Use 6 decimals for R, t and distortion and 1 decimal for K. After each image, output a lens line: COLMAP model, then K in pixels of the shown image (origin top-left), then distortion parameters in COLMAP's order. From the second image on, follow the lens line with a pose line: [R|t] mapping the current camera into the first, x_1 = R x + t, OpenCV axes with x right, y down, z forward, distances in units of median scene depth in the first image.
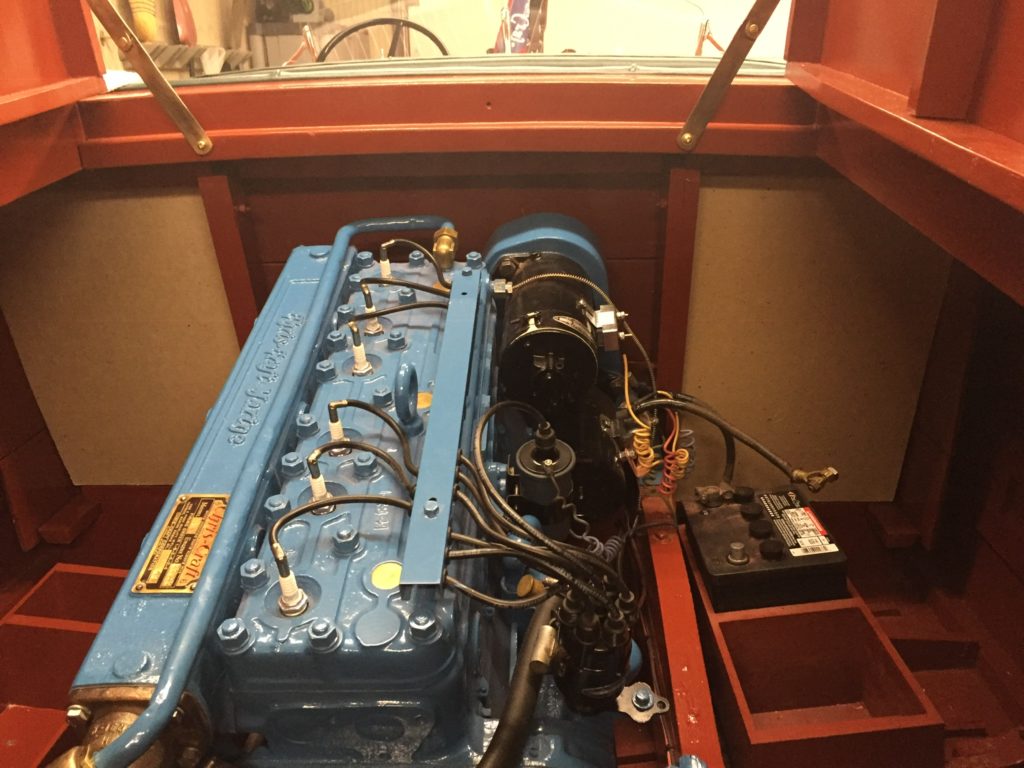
lens RADIAL K [[838.2, 0, 516.1], [0, 838.2, 380.4], [0, 0, 1]] dist [0.038992, -0.067545]
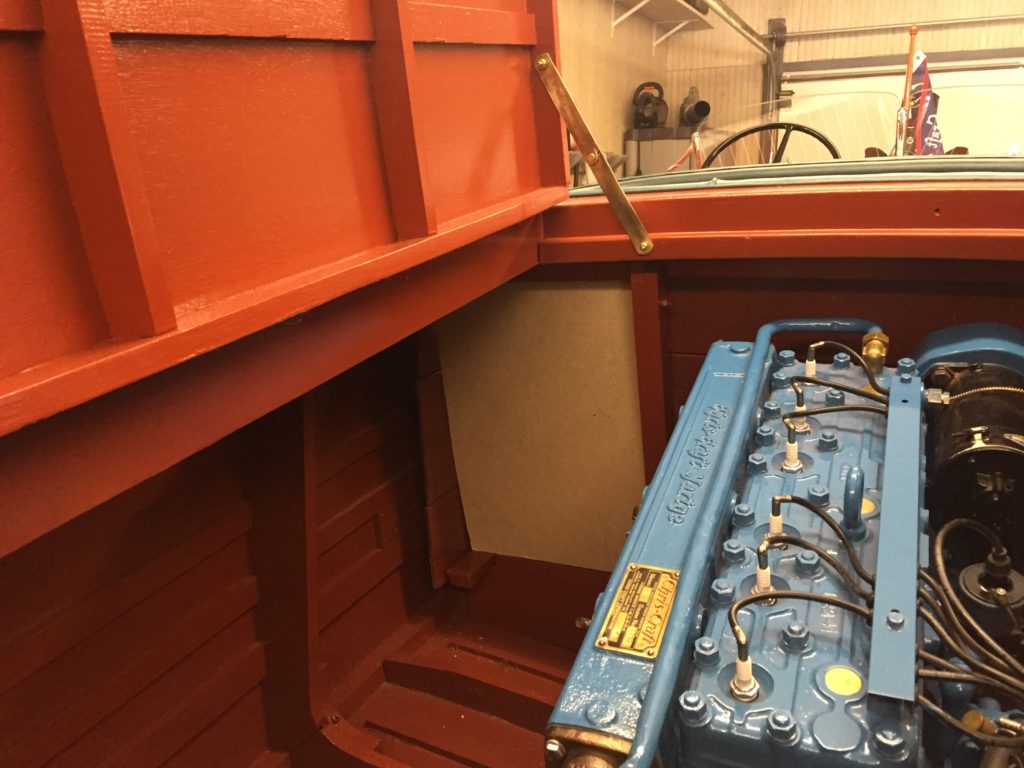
lens RADIAL K [[838.2, 0, 512.1], [0, 838.2, 384.1], [0, 0, 1]] dist [0.038992, -0.067545]
pose [[0.928809, 0.083384, -0.361056, -0.140475], [-0.119325, 0.989757, -0.078381, 0.008365], [0.350822, 0.115884, 0.929244, -0.073766]]
